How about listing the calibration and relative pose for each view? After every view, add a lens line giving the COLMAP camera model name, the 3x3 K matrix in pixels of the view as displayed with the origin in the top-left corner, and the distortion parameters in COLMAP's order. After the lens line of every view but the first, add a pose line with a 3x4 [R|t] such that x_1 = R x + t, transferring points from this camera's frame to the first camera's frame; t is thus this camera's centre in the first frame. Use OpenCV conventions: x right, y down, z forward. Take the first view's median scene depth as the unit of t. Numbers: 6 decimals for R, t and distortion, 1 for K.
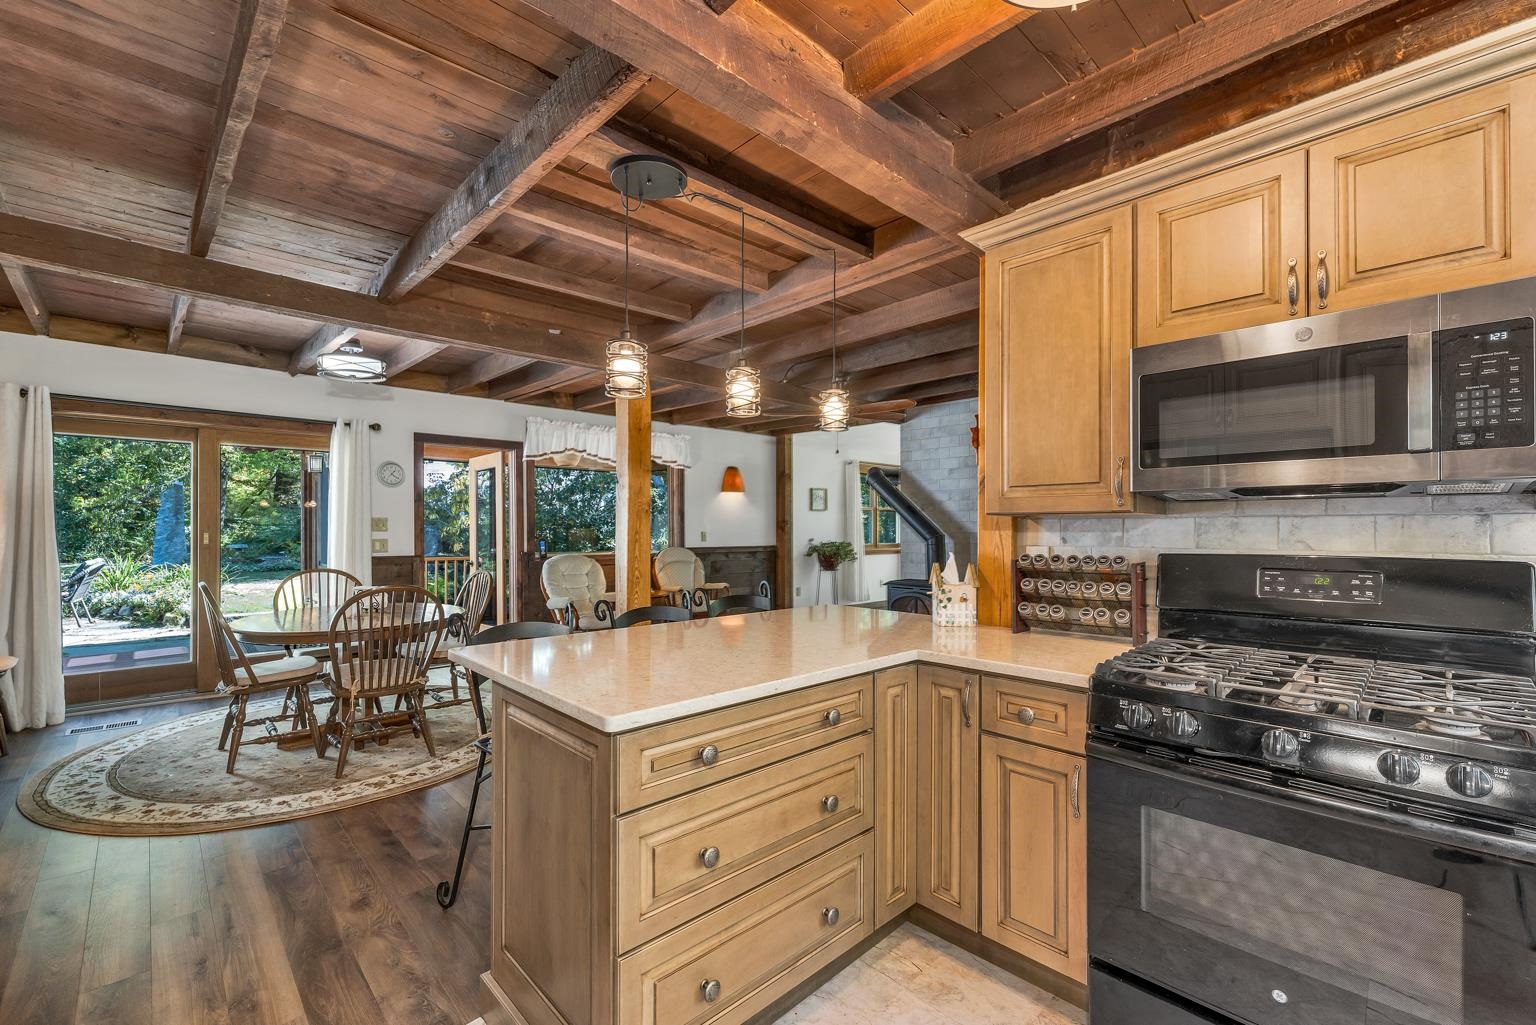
lens RADIAL K [[658.5, 0, 771.6], [0, 658.5, 522.7], [0, 0, 1]] dist [0.000025, -0.000016]
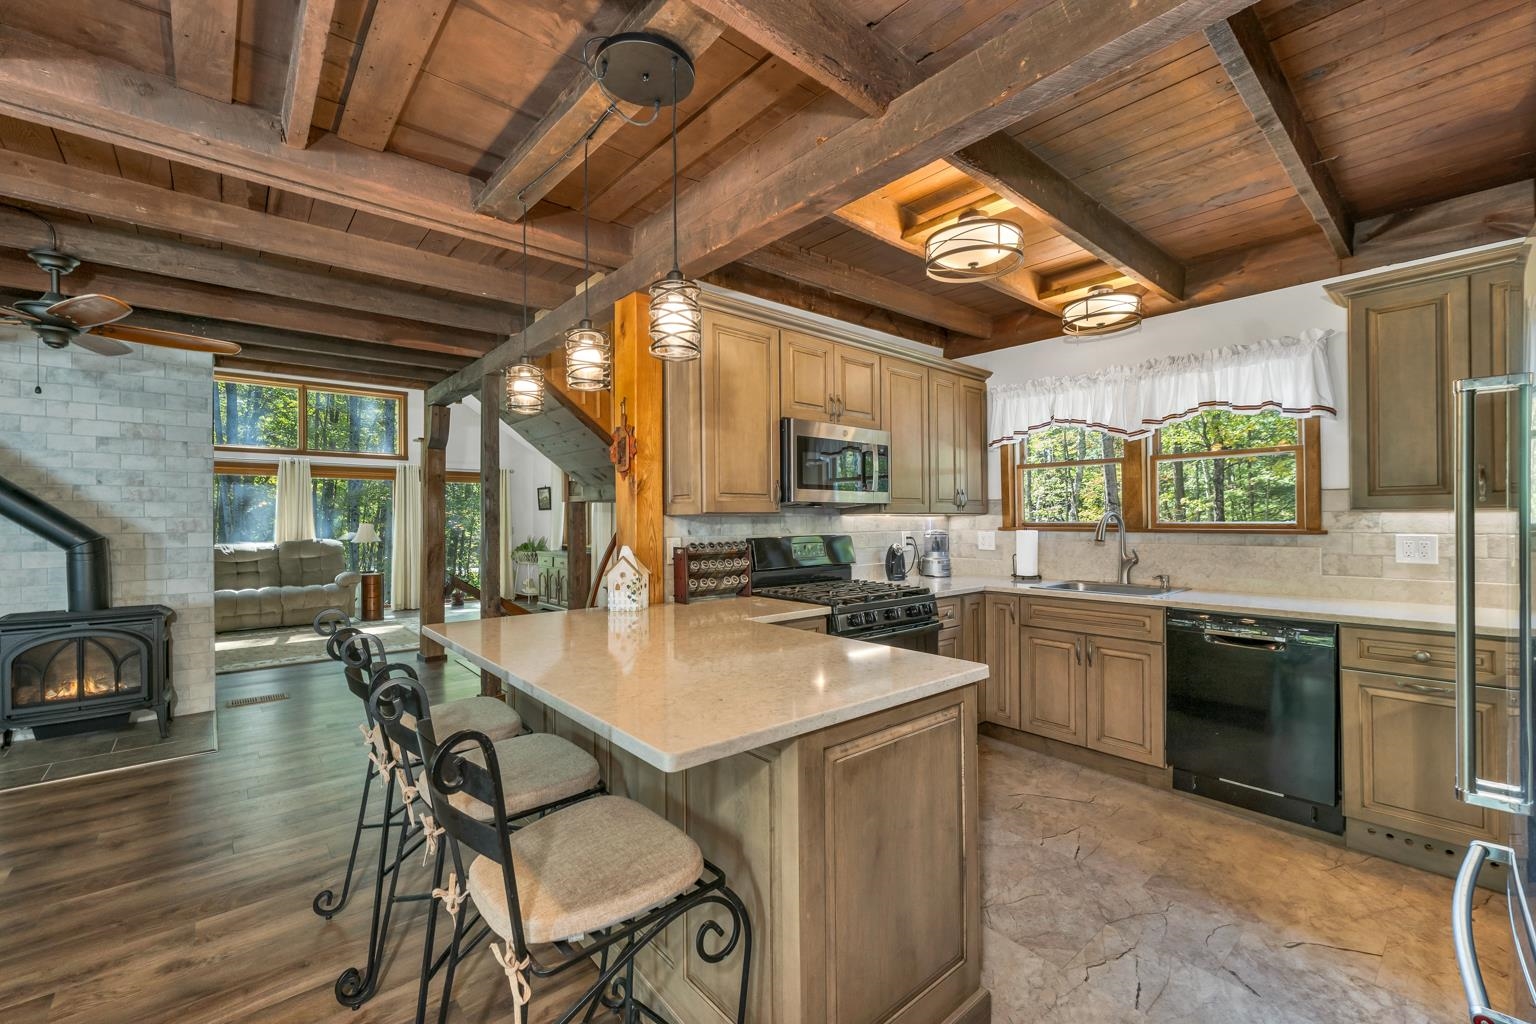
lens RADIAL K [[636.6, 0, 763.6], [0, 636.6, 516.0], [0, 0, 1]] dist [0.000878, 0.000155]
pose [[0.052989, 0.003892, 0.998587, -1.251605], [-0.001824, 0.999991, -0.003801, -0.004246], [-0.998593, -0.001620, 0.052996, 1.100144]]
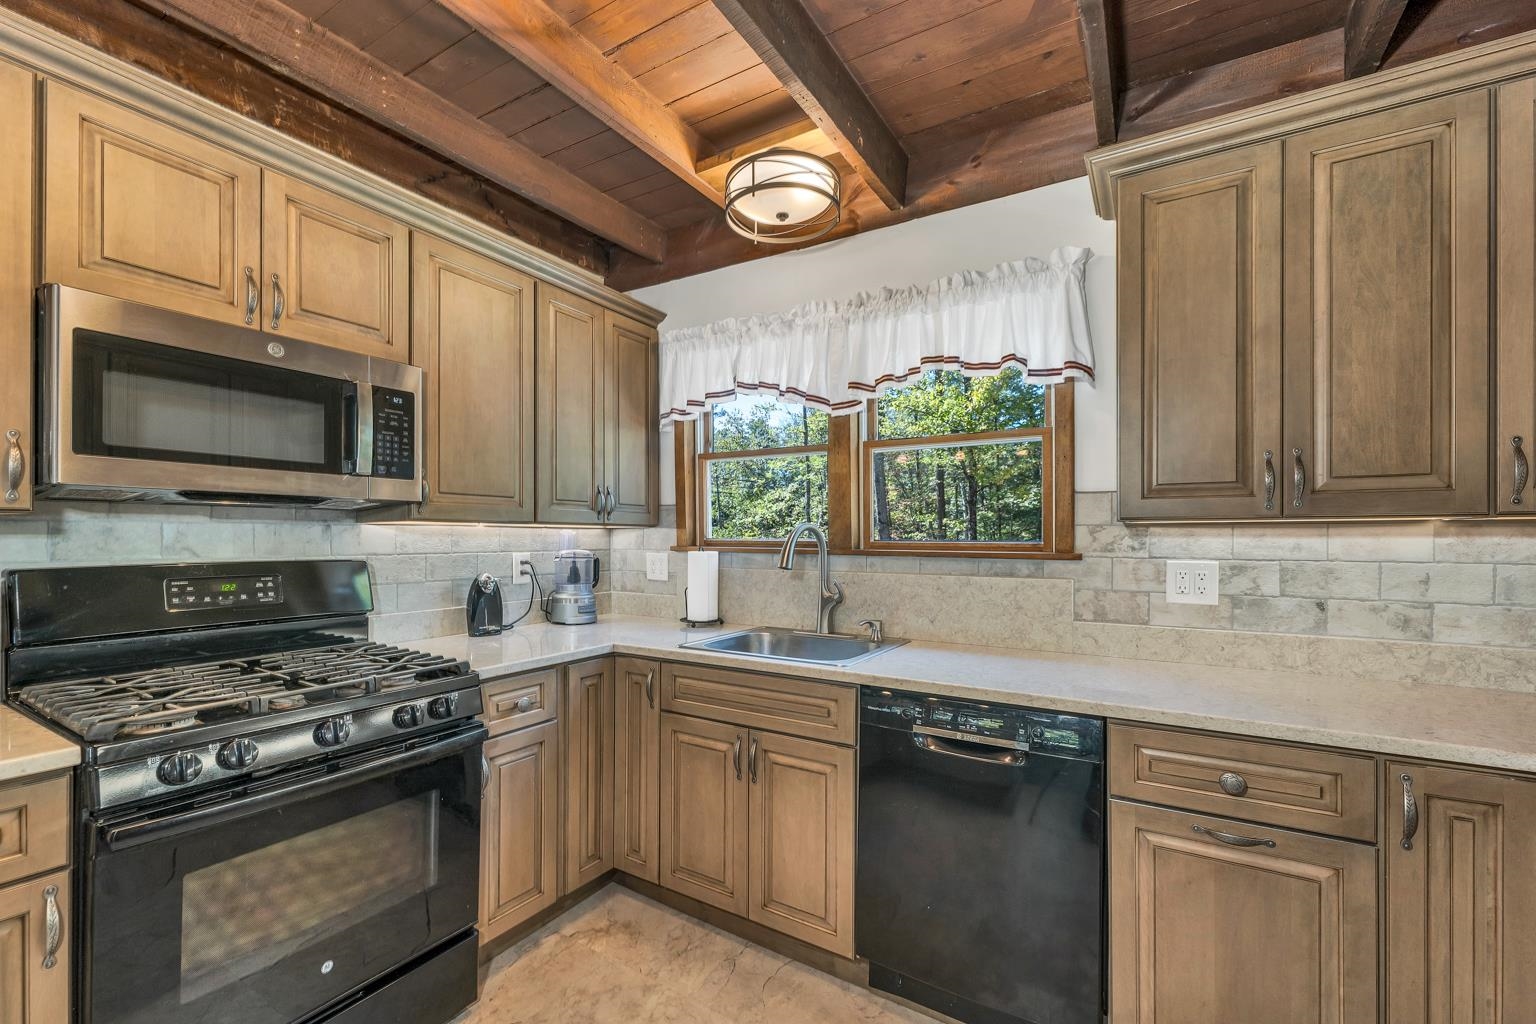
lens RADIAL K [[657.4, 0, 769.8], [0, 657.4, 533.8], [0, 0, 1]] dist [0.000560, -0.000085]
pose [[-0.260391, 0.002117, 0.965501, -0.364837], [-0.011191, 0.999924, -0.005210, 0.002512], [-0.965438, -0.012161, -0.260348, 0.459712]]
